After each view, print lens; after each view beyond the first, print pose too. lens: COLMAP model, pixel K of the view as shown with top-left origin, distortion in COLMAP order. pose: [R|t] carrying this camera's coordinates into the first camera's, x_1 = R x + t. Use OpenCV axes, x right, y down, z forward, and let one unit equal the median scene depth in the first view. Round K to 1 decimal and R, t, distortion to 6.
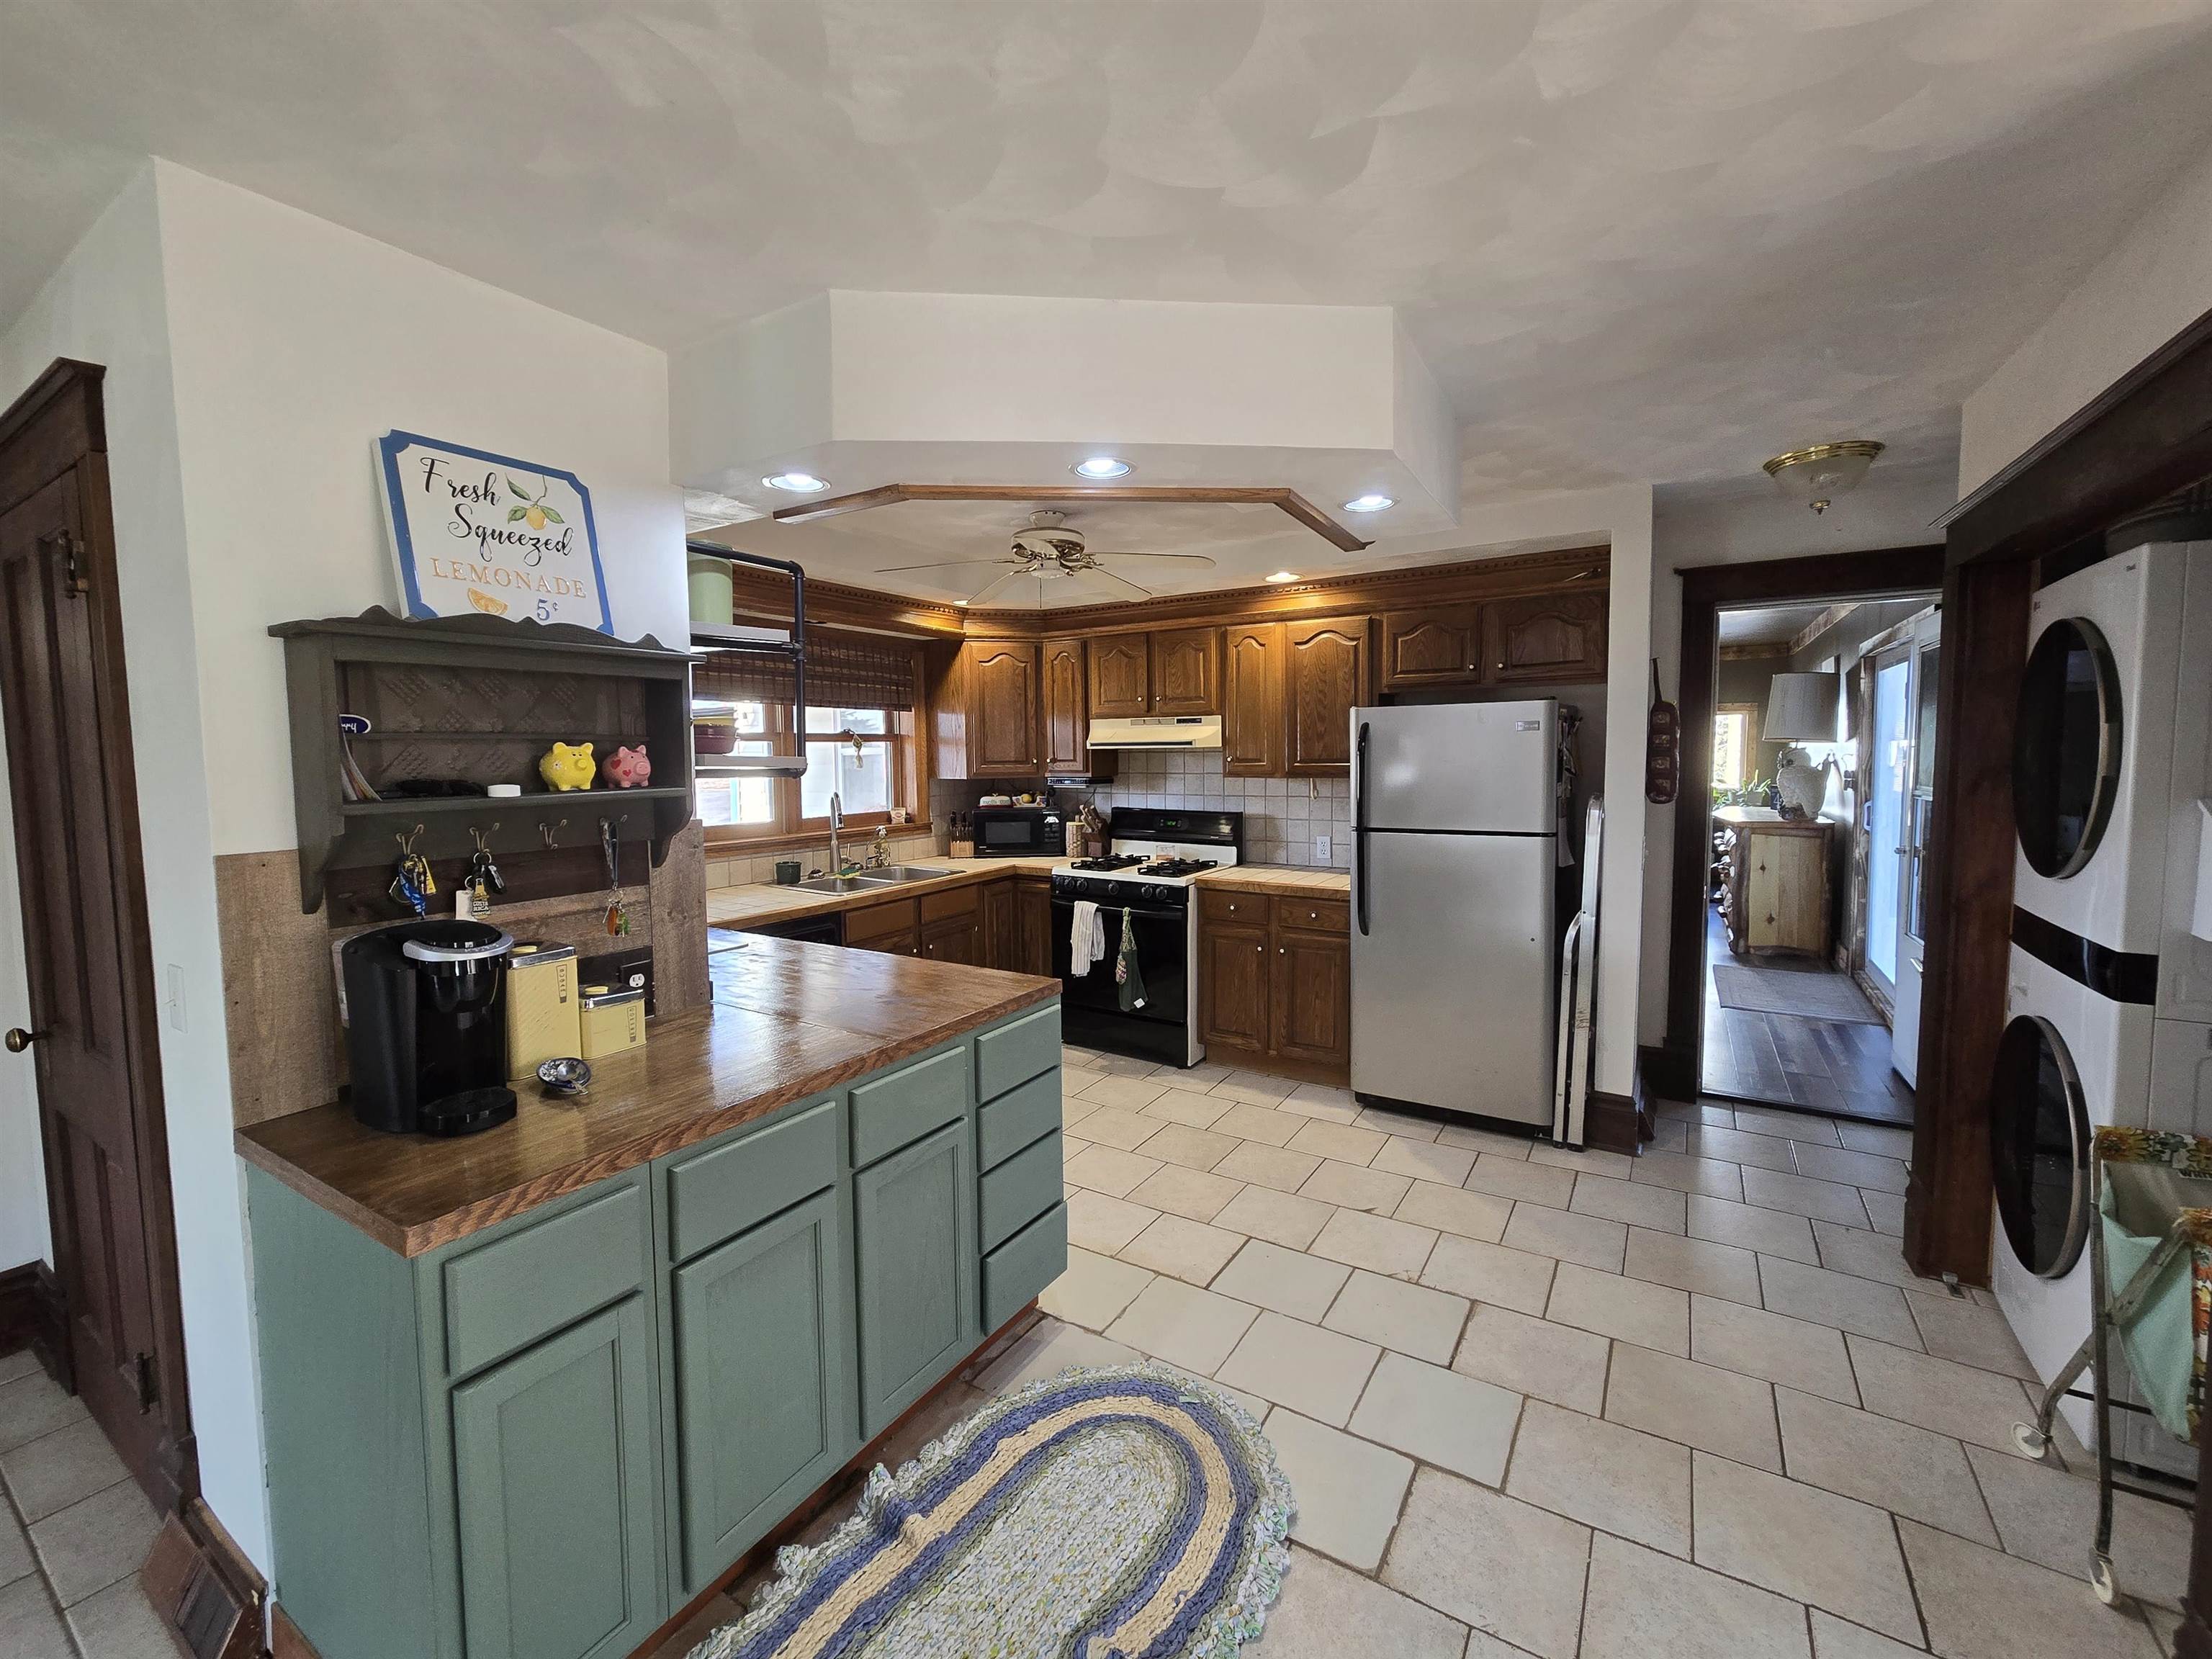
lens RADIAL K [[905.4, 0, 1110.6], [0, 905.4, 817.0], [0, 0, 1]] dist [0.003196, 0.000550]
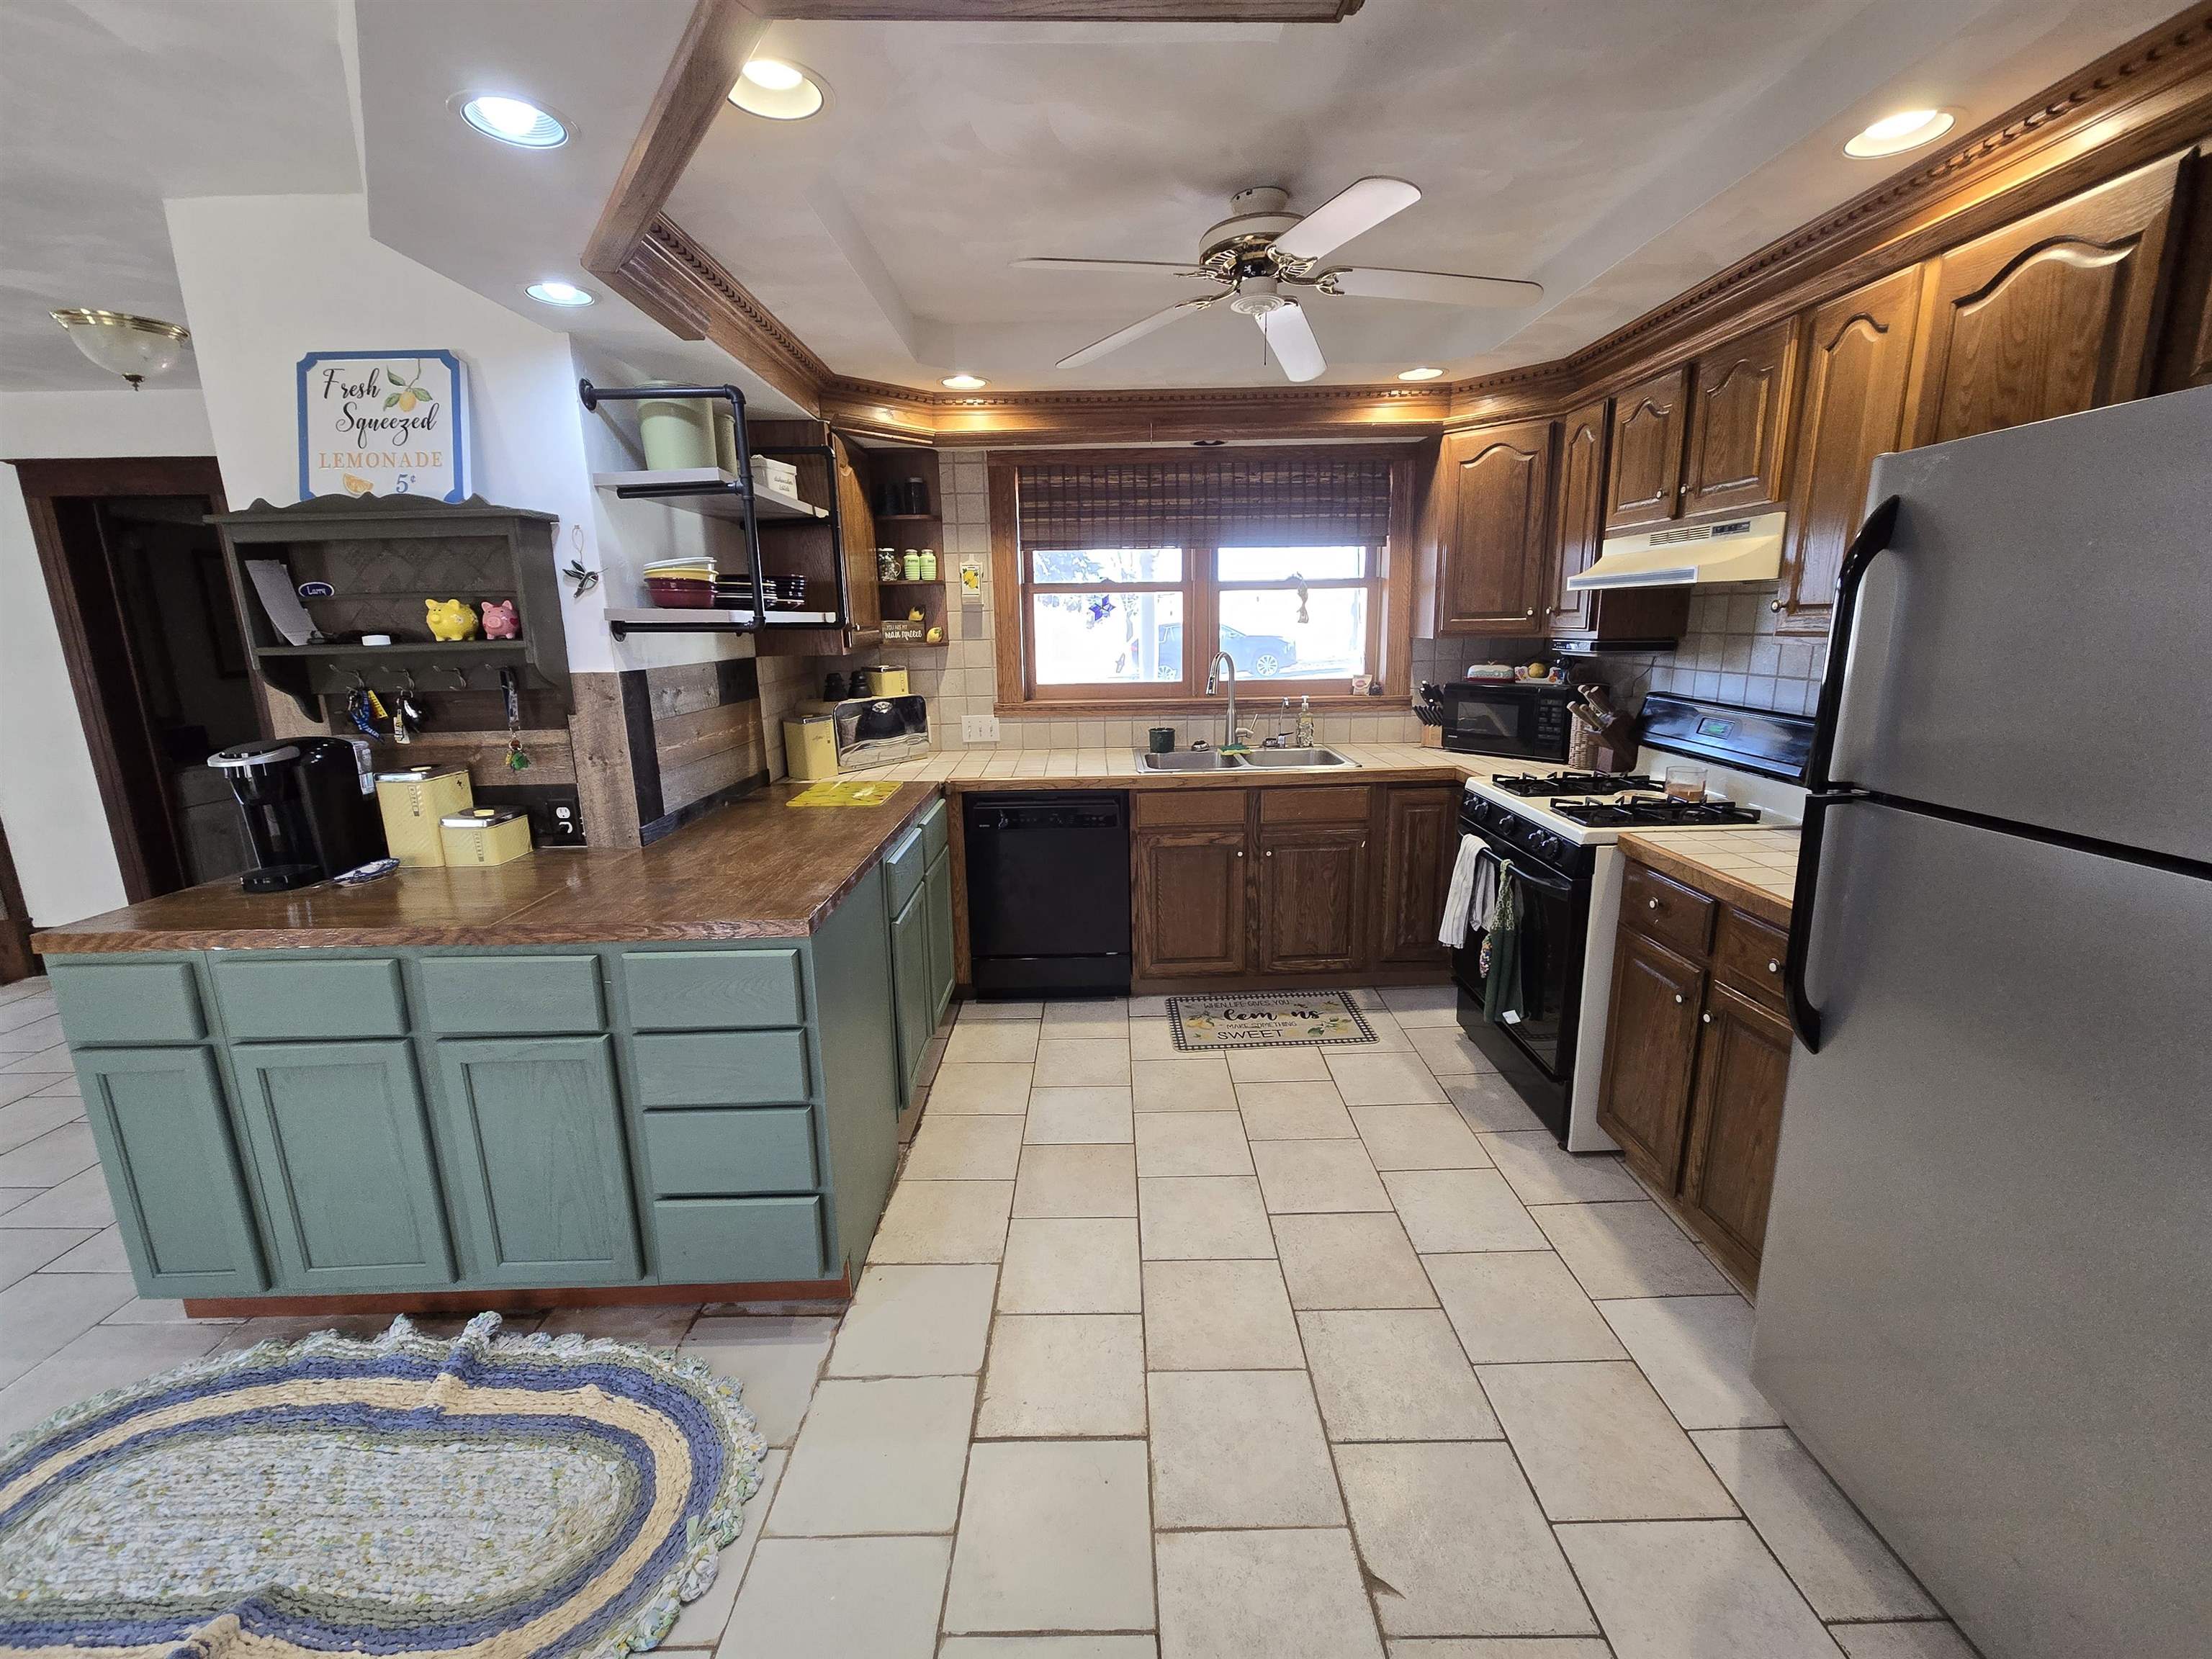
lens RADIAL K [[905.4, 0, 1110.6], [0, 905.4, 817.0], [0, 0, 1]] dist [0.003196, 0.000550]
pose [[0.534242, 0.179822, -0.825984, 0.484681], [-0.047437, 0.981950, 0.183095, -0.034186], [0.844000, -0.058635, 0.533129, 0.599654]]
